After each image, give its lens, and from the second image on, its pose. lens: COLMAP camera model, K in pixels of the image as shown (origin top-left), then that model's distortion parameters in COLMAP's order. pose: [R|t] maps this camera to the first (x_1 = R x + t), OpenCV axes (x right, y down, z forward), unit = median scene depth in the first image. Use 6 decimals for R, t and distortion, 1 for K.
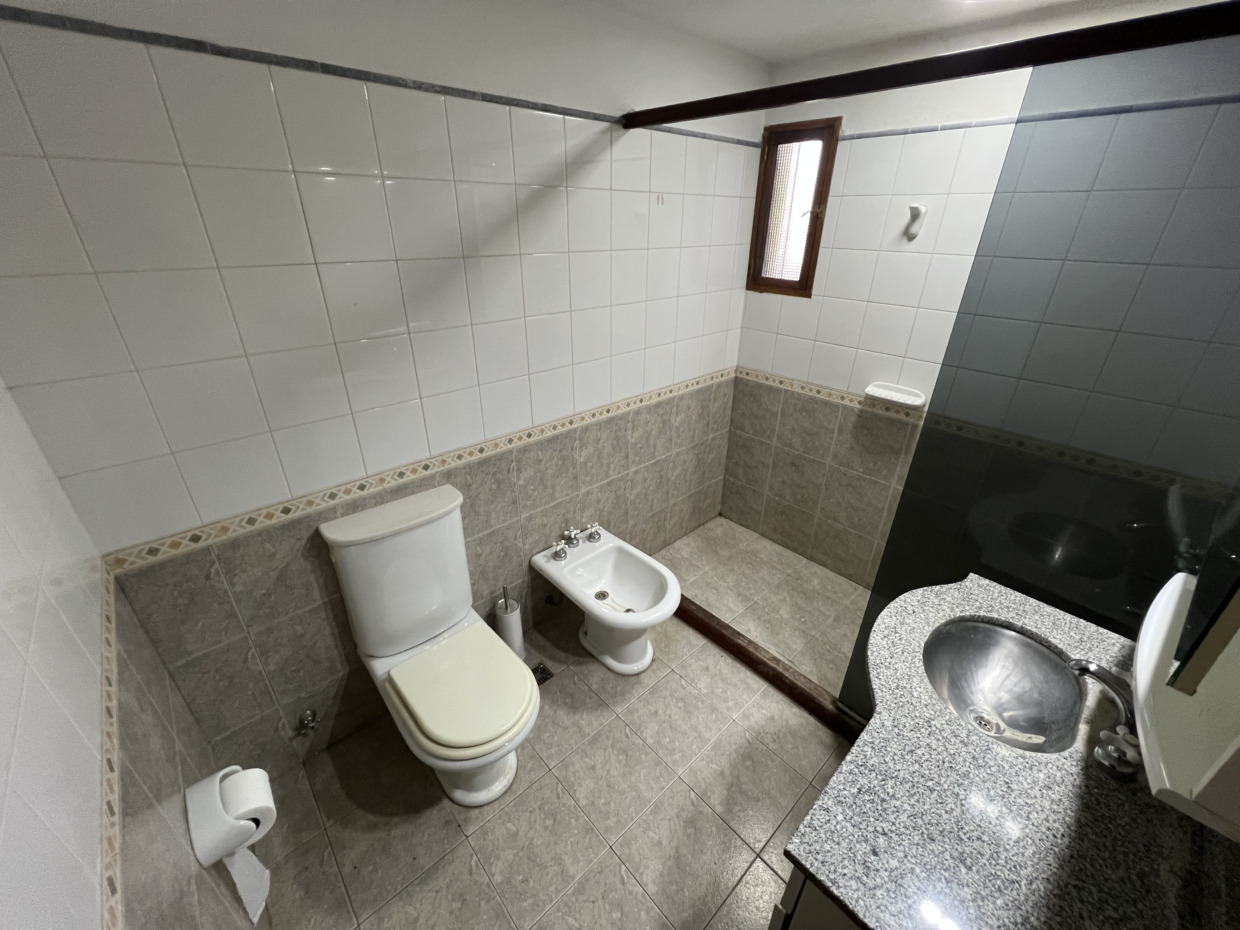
lens RADIAL K [[495.1, 0, 618.4], [0, 495.1, 463.5], [0, 0, 1]] dist [0.002796, -0.001139]
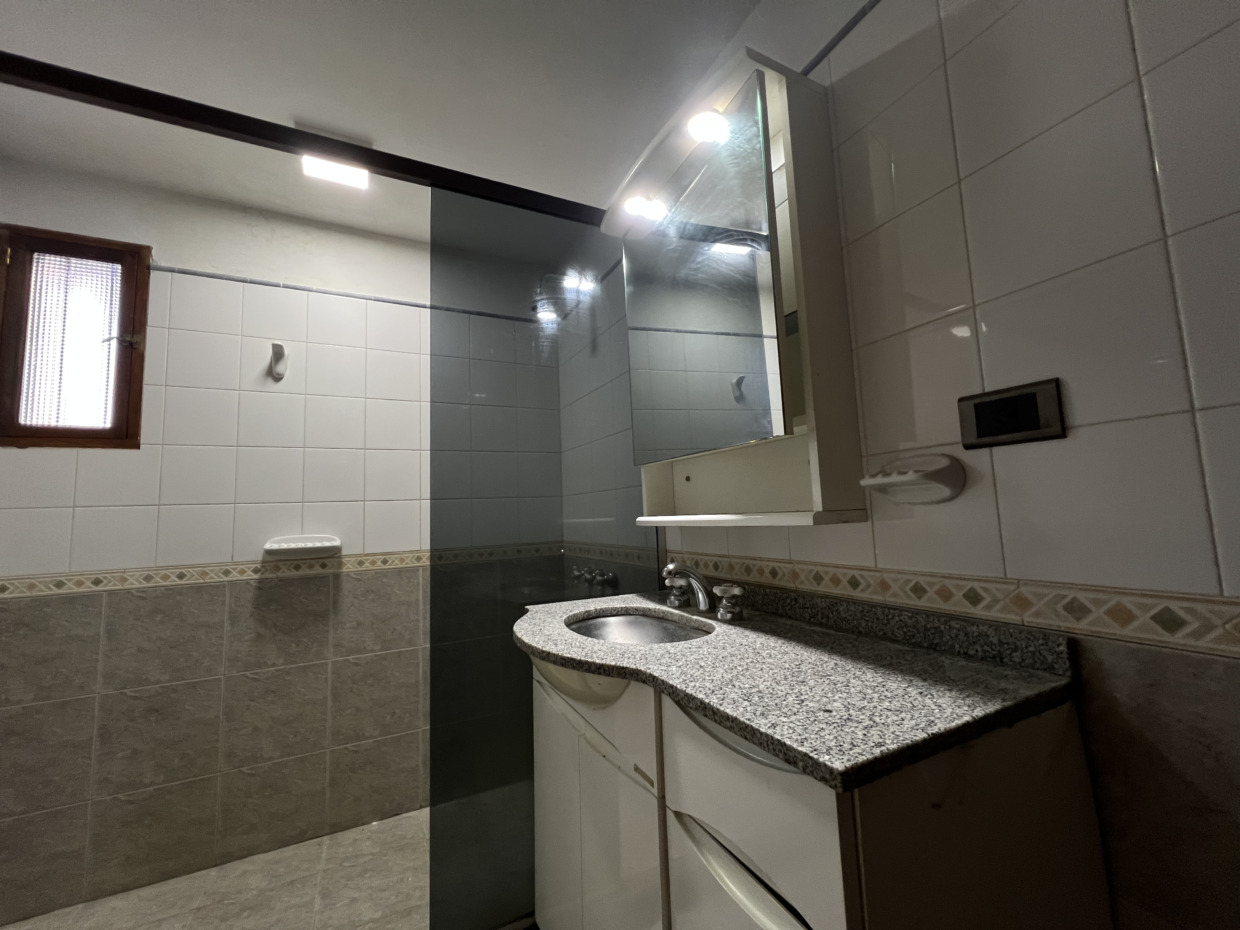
lens RADIAL K [[495.1, 0, 617.8], [0, 495.1, 462.7], [0, 0, 1]] dist [0.002796, -0.001139]
pose [[0.272276, 0.077283, 0.959111, -0.107764], [0.468081, 0.860242, -0.202197, 0.153481], [-0.840694, 0.503995, 0.198049, 0.308344]]
